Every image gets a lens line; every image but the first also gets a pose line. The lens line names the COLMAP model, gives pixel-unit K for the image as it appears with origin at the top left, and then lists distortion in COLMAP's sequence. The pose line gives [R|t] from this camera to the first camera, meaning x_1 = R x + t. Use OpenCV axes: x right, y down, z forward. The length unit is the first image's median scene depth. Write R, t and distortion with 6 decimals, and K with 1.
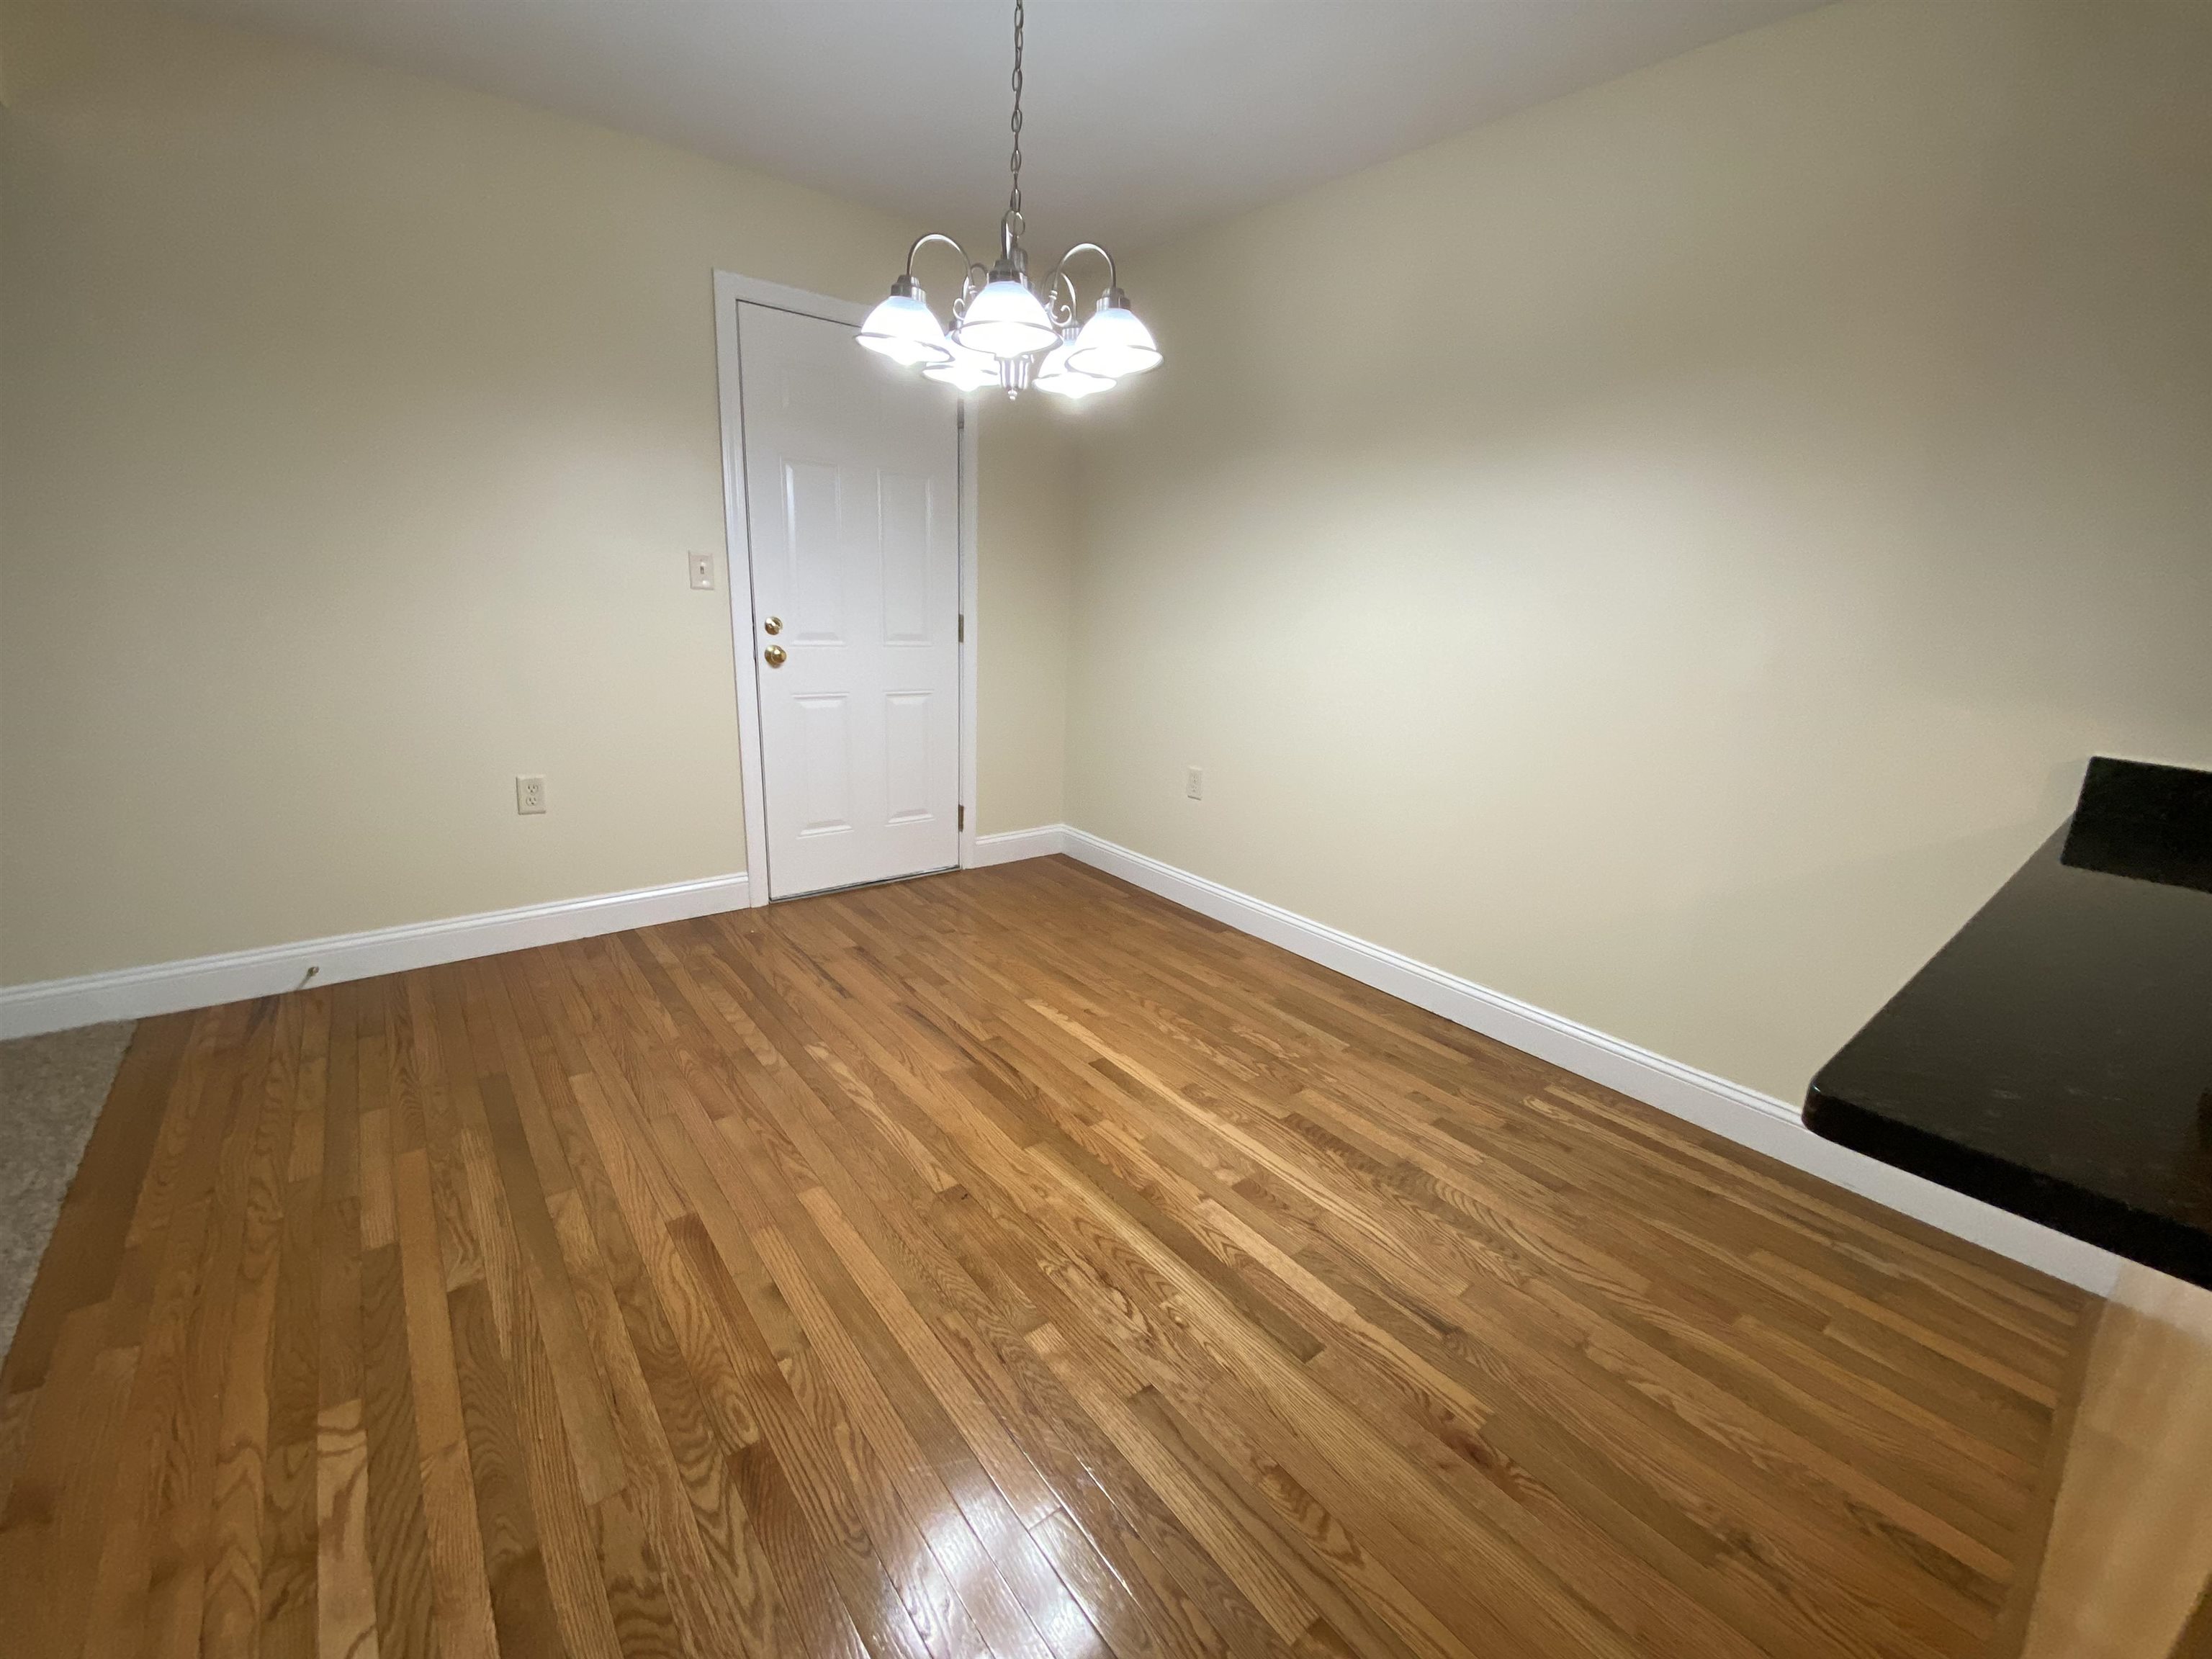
lens RADIAL K [[893.7, 0, 1112.5], [0, 893.7, 850.5], [0, 0, 1]] dist [0.014095, -0.020622]
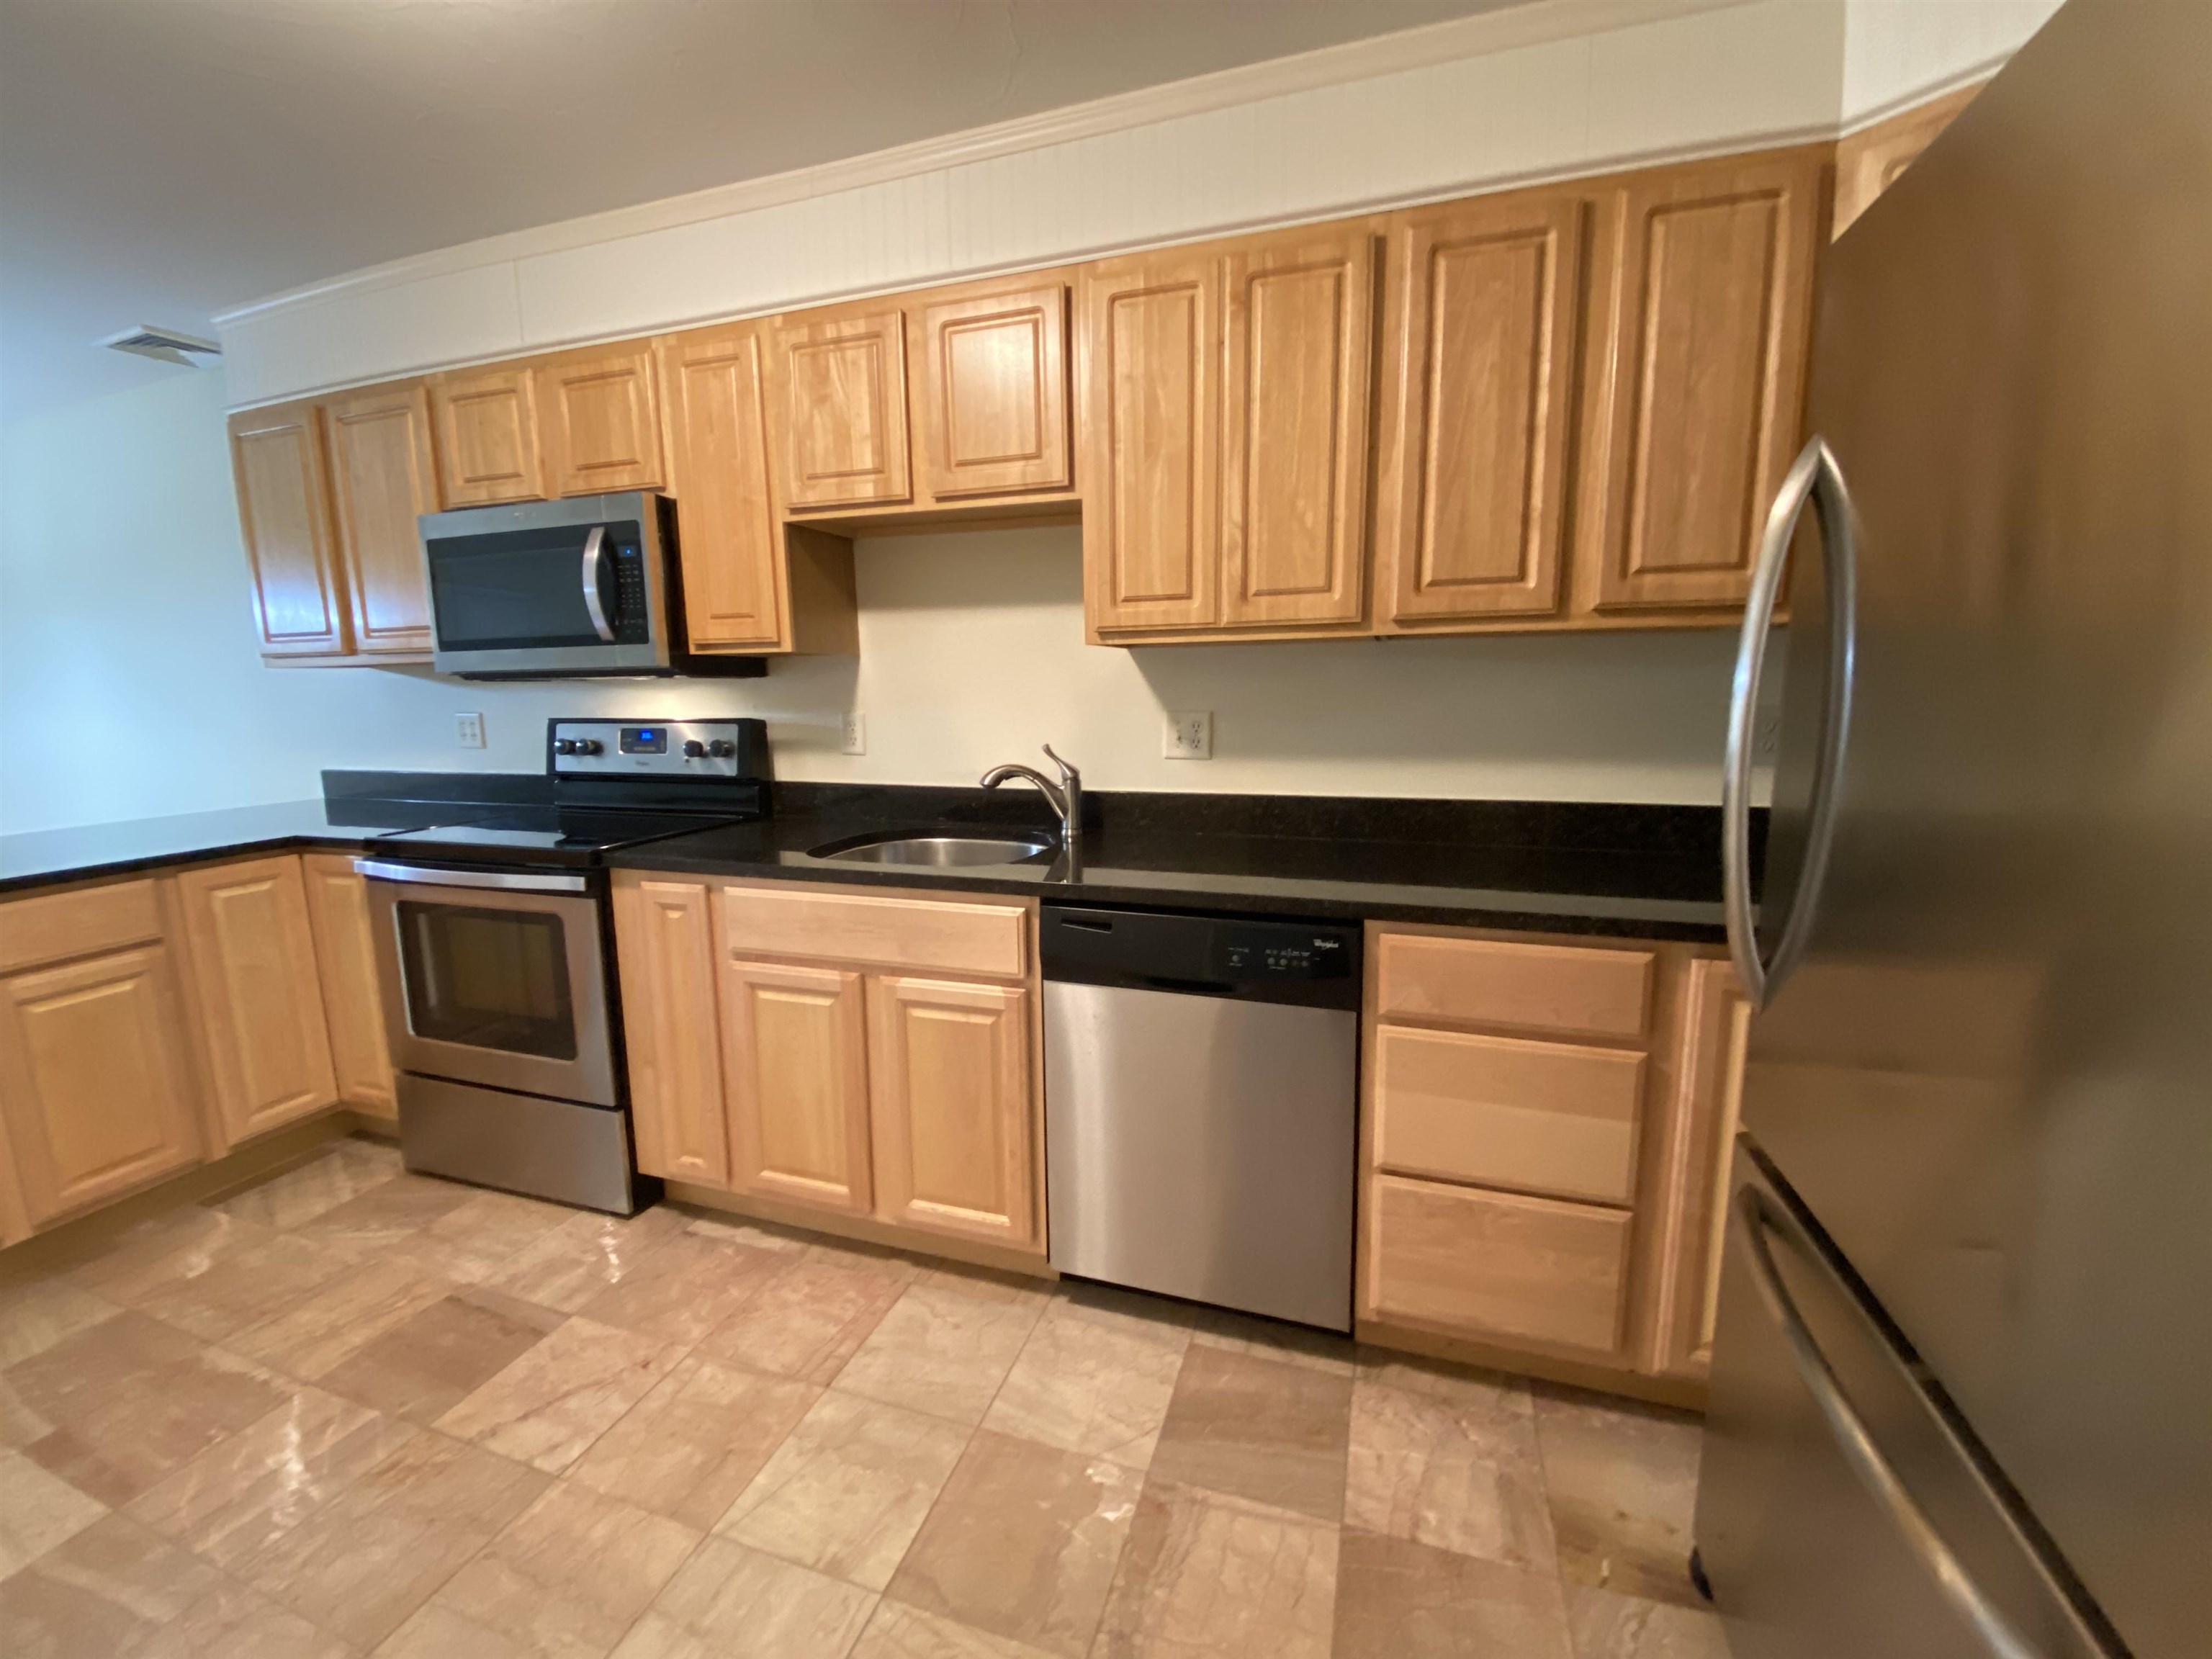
lens RADIAL K [[894.7, 0, 1096.4], [0, 894.7, 820.4], [0, 0, 1]] dist [0.019681, -0.020682]
pose [[0.838986, -0.145752, 0.524270, 1.222073], [0.208416, 0.976062, -0.062172, 0.406648], [-0.502658, 0.161428, 0.849280, -1.280537]]
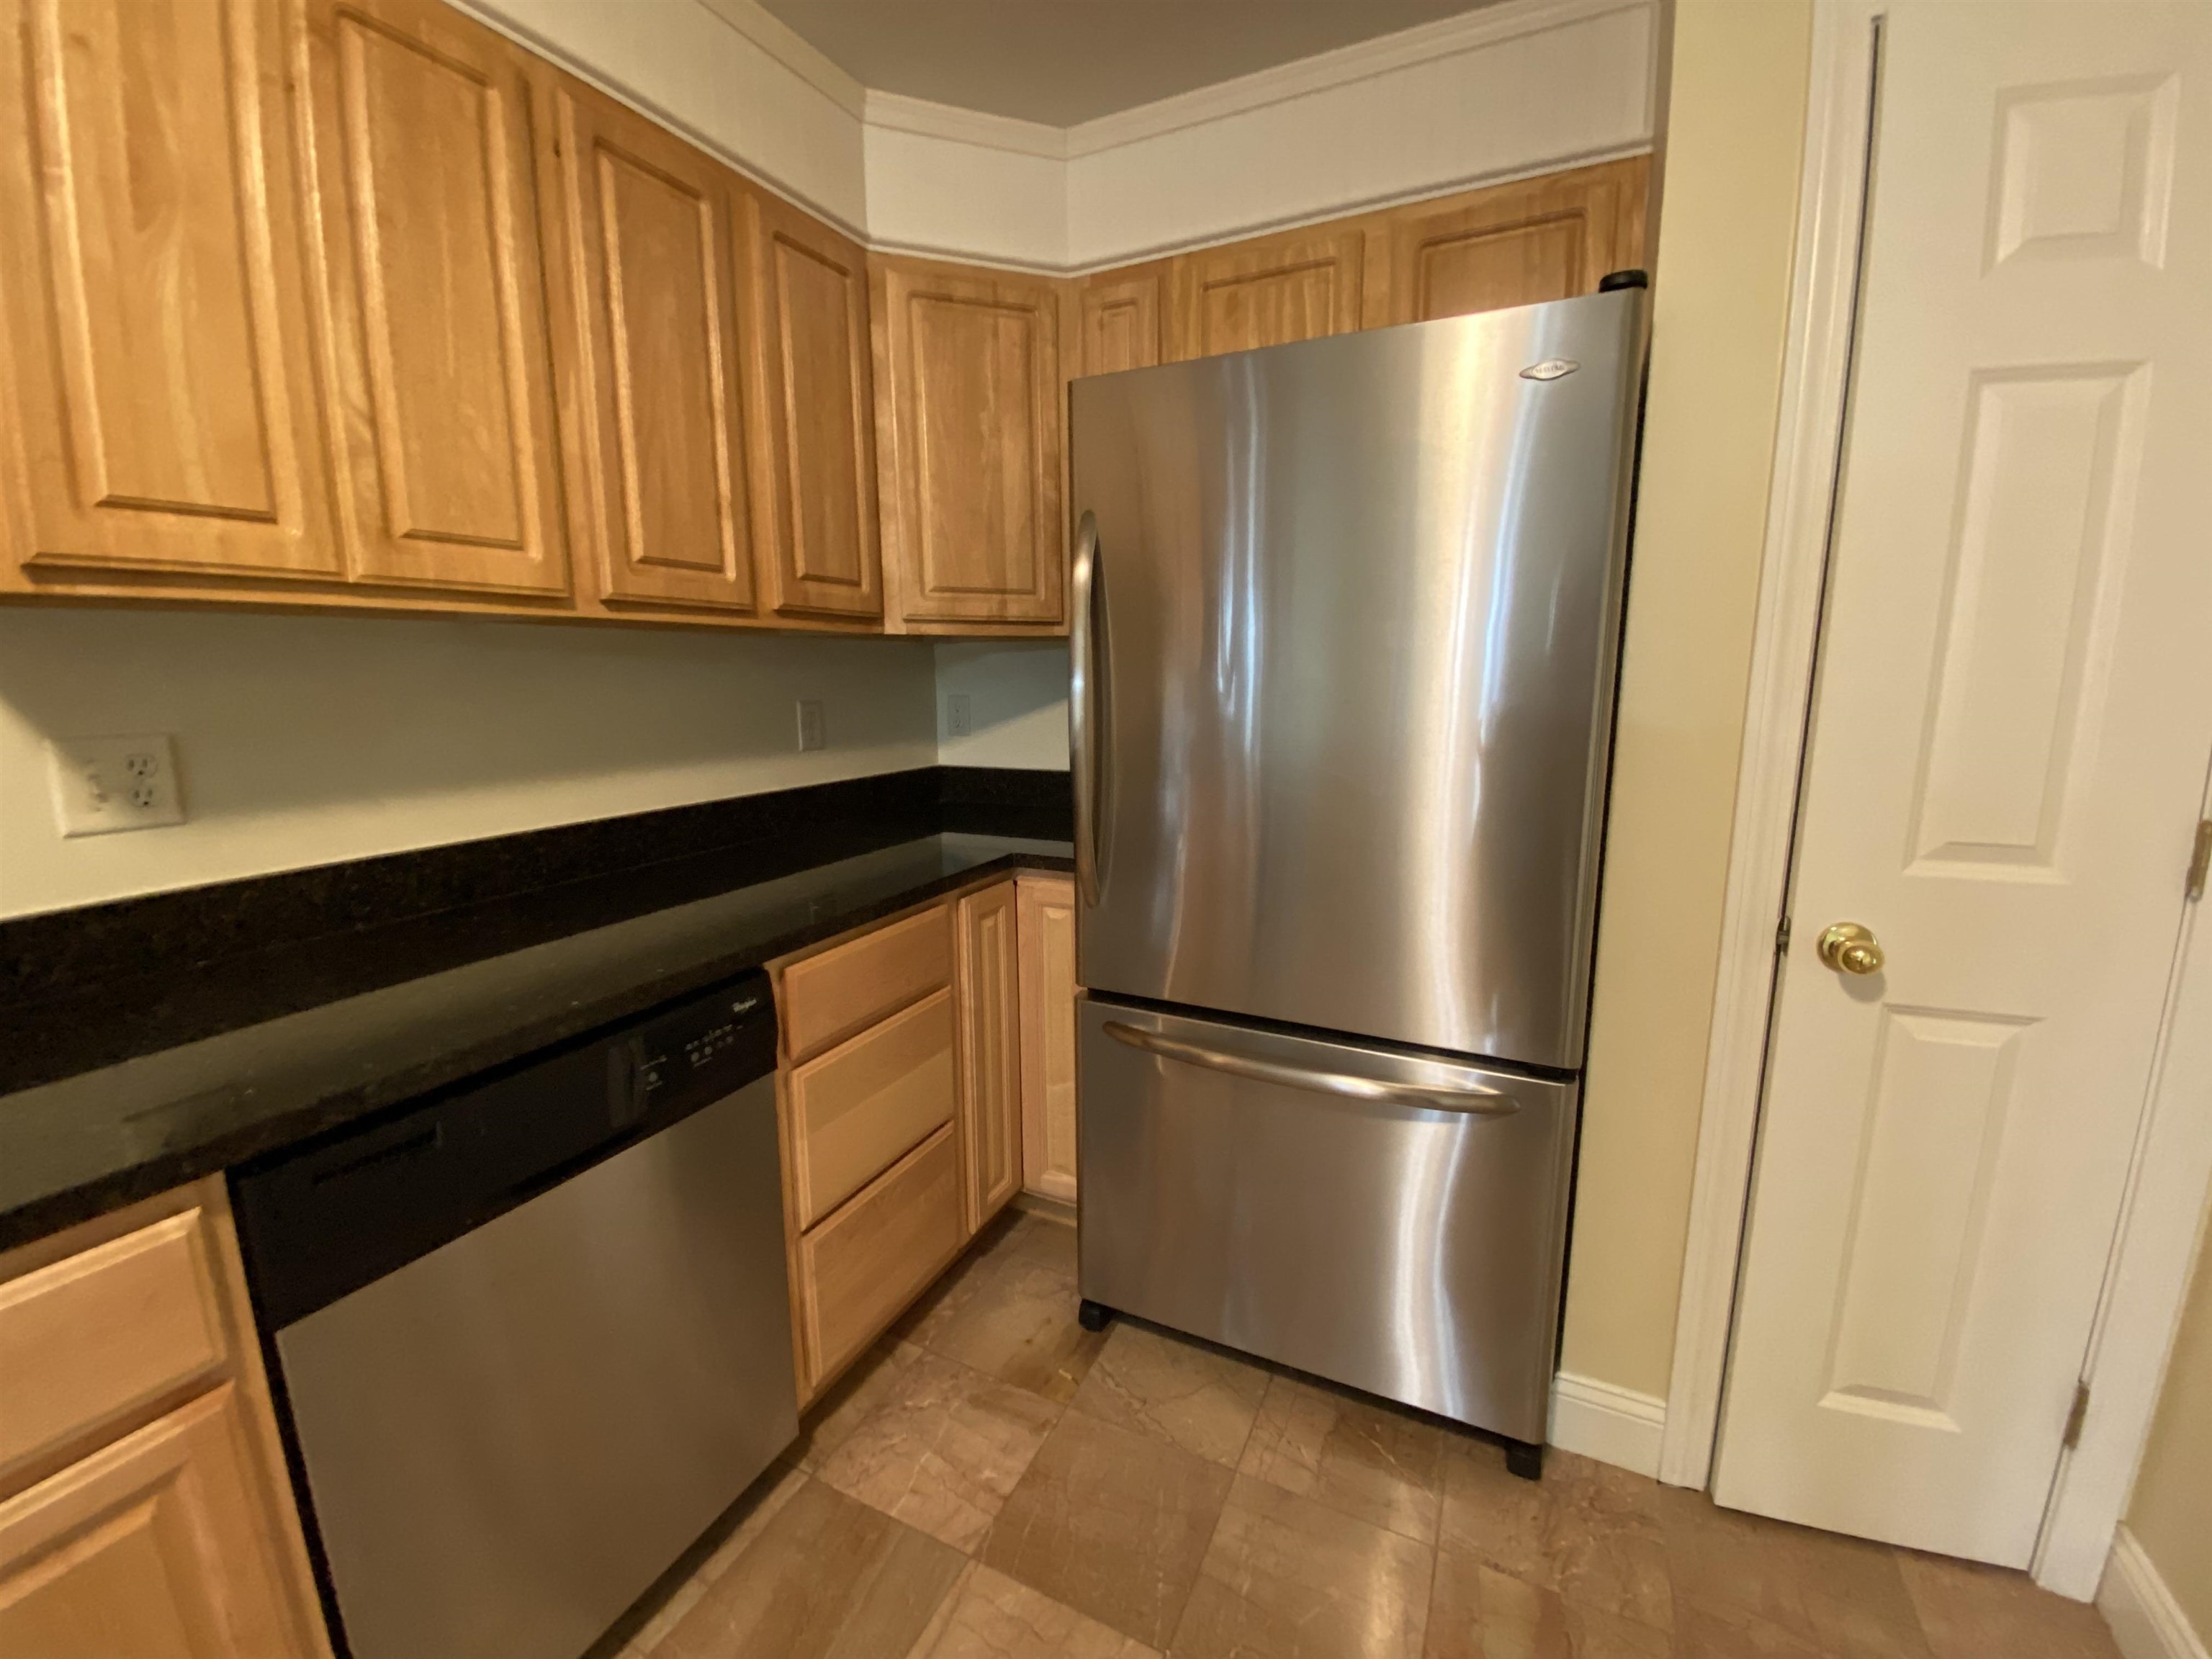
lens RADIAL K [[887.4, 0, 1099.5], [0, 887.4, 821.5], [0, 0, 1]] dist [0.000514, -0.010665]
pose [[-0.428811, -0.198811, 0.881246, 1.157850], [0.238609, 0.915918, 0.322739, 0.246290], [-0.871313, 0.348668, -0.345317, -0.743978]]
